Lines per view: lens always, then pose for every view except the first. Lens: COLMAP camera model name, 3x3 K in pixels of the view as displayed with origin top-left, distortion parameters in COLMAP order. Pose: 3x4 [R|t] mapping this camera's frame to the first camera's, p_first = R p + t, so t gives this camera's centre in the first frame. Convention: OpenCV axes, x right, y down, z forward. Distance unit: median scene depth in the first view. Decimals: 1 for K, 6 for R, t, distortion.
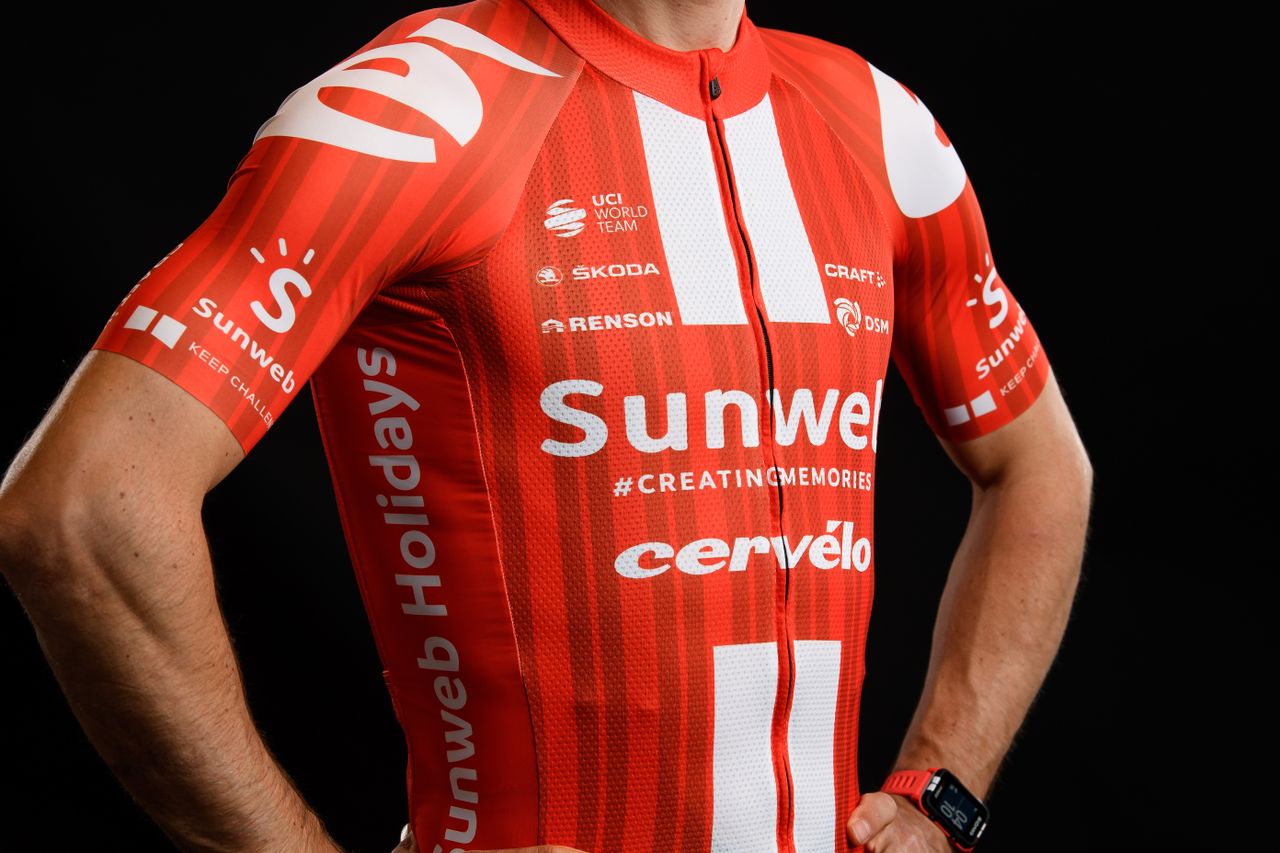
lens RADIAL K [[3515.2, 0, 640.0], [0, 3515.2, 426.5], [0, 0, 1]] dist [0.118409, 0.415519]
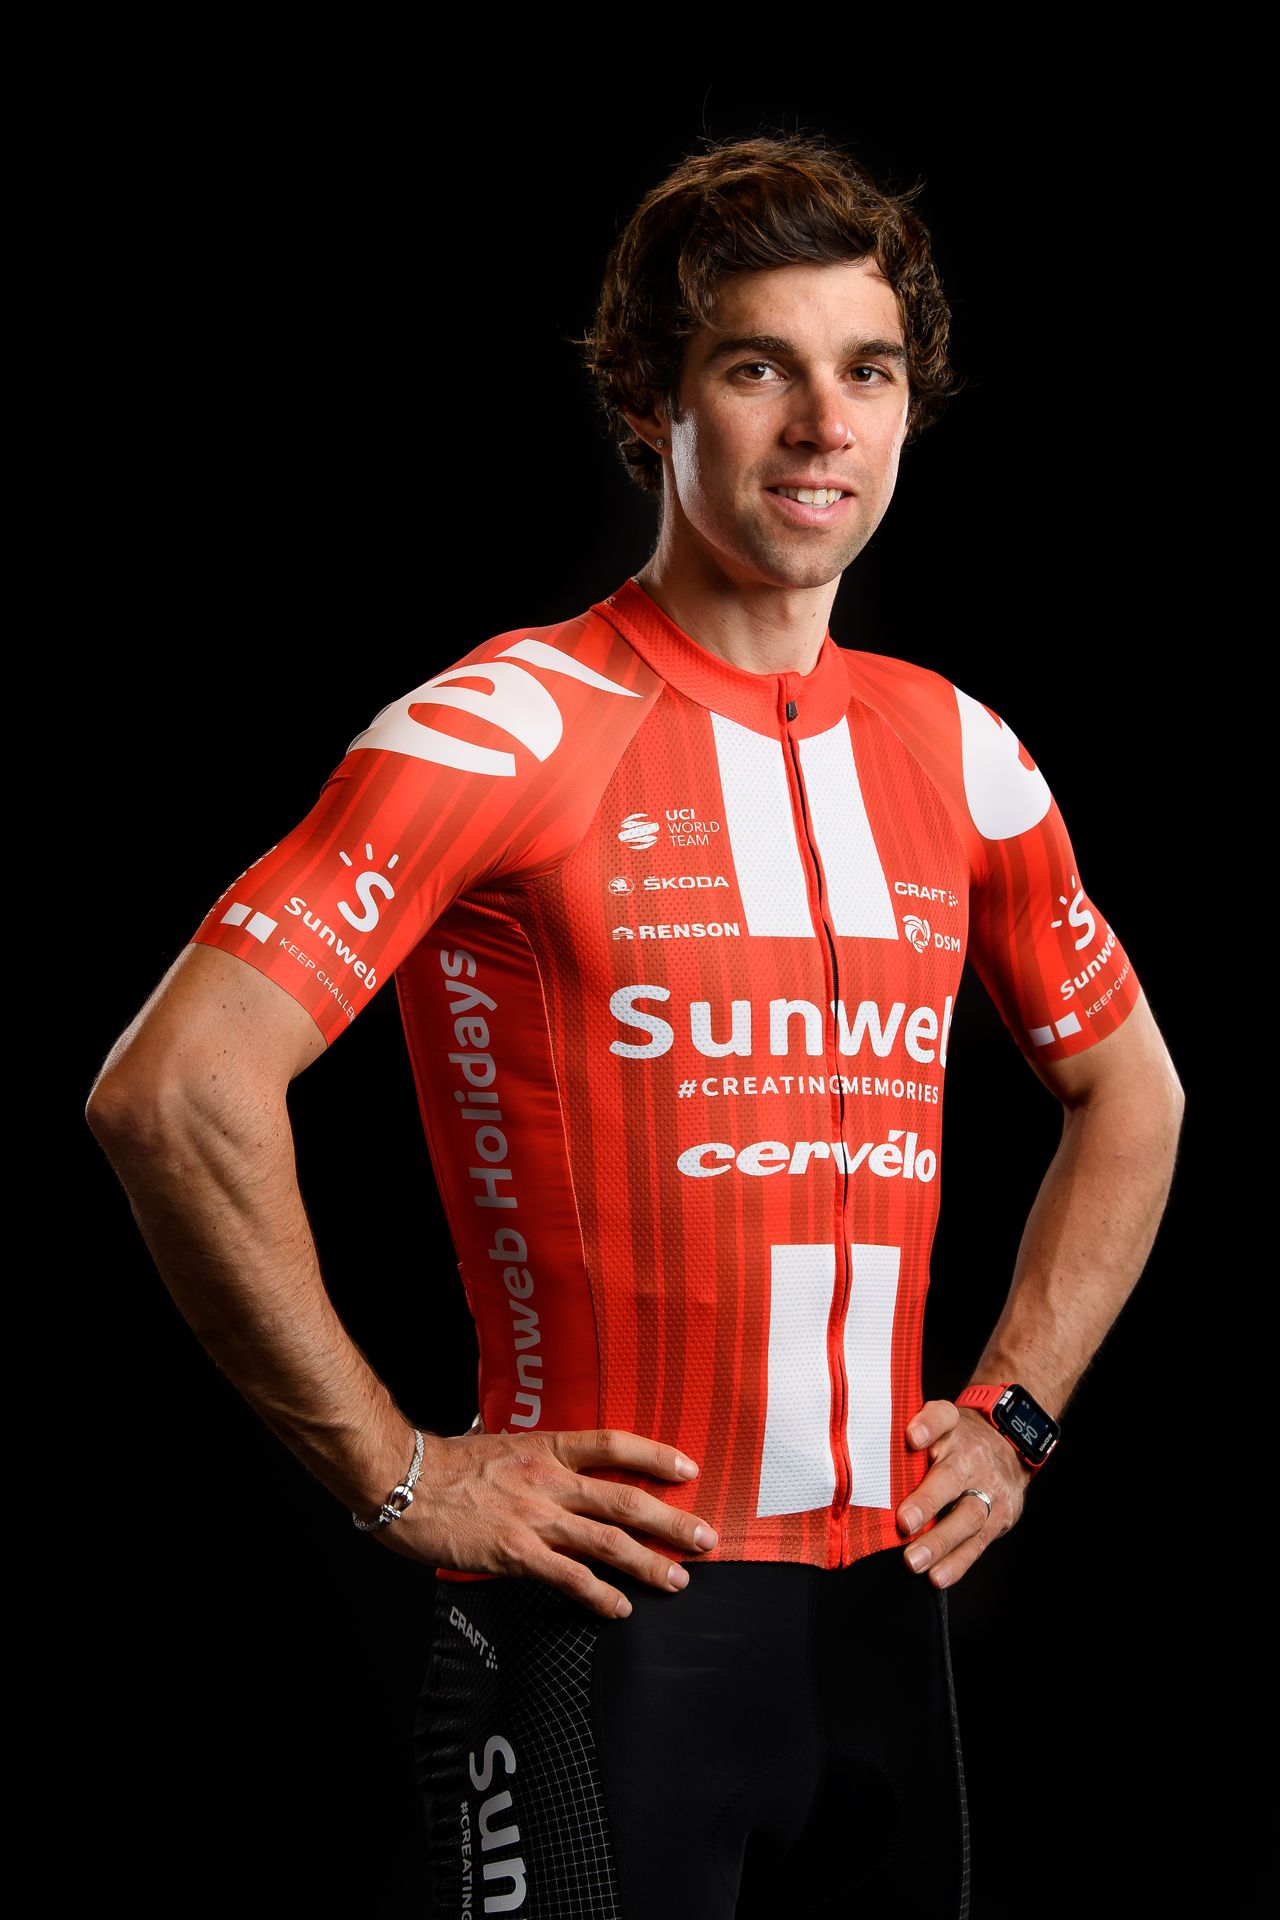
lens RADIAL K [[3821.3, 0, 640.0], [0, 3821.3, 960.0], [0, 0, 1]] dist [-0.283482, -0.124869]
pose [[0.998936, 0.029619, -0.035357, 0.019765], [-0.030419, 0.999288, -0.022308, 0.004508], [0.034672, 0.023360, 0.999126, -0.134278]]
